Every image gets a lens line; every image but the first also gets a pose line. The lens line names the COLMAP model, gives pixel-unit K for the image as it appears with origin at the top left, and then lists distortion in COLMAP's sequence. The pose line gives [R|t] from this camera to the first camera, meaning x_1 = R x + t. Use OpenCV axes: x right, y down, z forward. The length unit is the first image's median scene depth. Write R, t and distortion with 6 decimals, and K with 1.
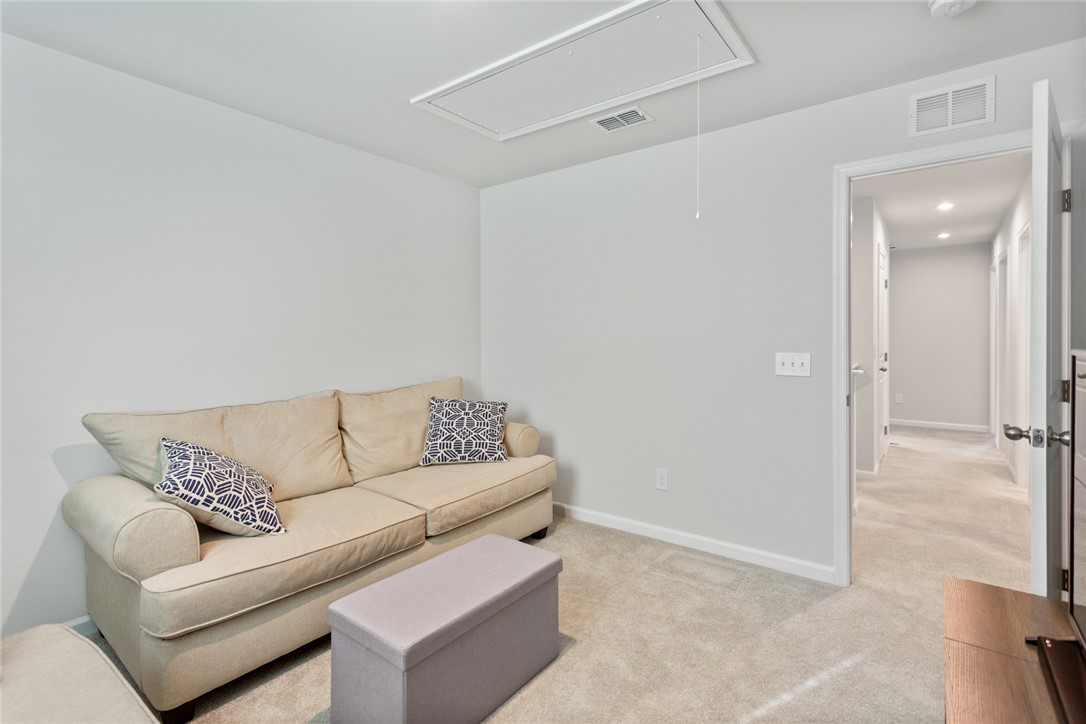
lens RADIAL K [[518.0, 0, 543.5], [0, 518.0, 354.2], [0, 0, 1]] dist [0.002094, 0.000199]
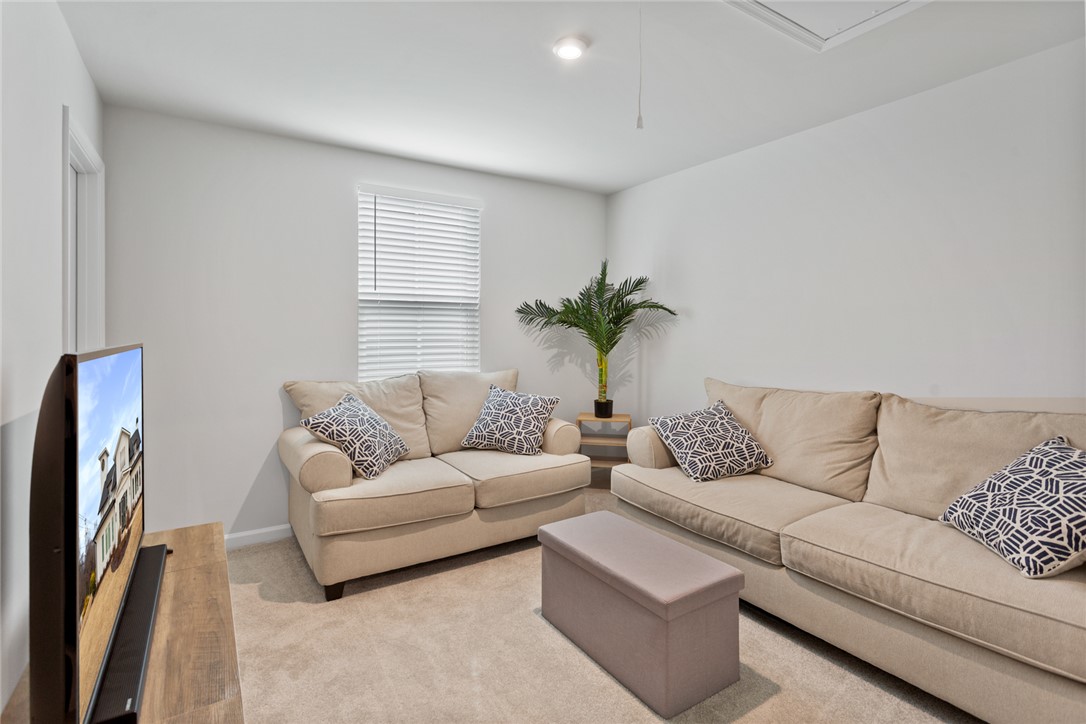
lens RADIAL K [[518.0, 0, 543.4], [0, 518.0, 331.1], [0, 0, 1]] dist [0.002094, 0.000199]
pose [[-0.338766, 0.004656, -0.940859, 0.745974], [-0.027909, 0.999498, 0.014995, -0.040158], [0.940457, 0.031339, -0.338466, 0.924221]]
